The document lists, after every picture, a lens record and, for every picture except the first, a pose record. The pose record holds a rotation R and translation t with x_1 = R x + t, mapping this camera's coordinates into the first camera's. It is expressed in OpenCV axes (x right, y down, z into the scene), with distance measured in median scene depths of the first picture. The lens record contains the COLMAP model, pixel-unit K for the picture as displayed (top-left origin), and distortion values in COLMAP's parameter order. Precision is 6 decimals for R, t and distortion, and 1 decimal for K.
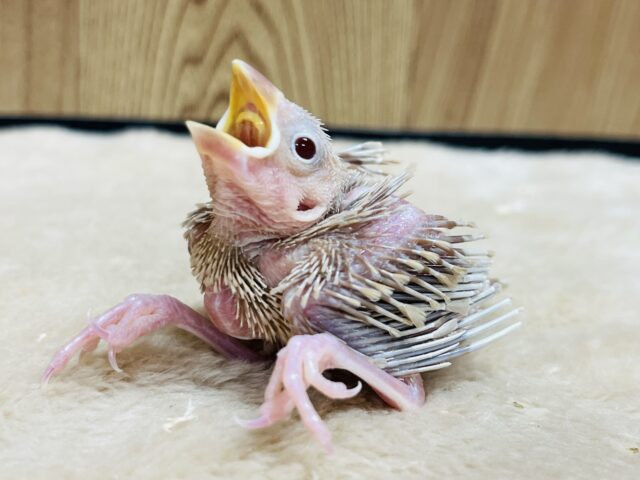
lens RADIAL K [[999.6, 0, 320.0], [0, 999.6, 240.0], [0, 0, 1]] dist [0.007442, -0.002155]
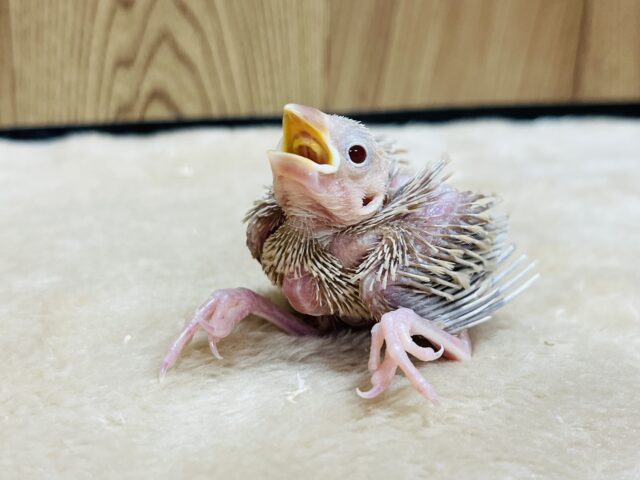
lens RADIAL K [[998.4, 0, 340.2], [0, 998.4, 238.7], [0, 0, 1]] dist [0.021220, -0.088251]
pose [[0.973762, -0.106692, 0.201007, -0.274476], [0.100996, 0.994145, 0.038412, -0.031943], [-0.203928, -0.017103, 0.978836, -0.122491]]
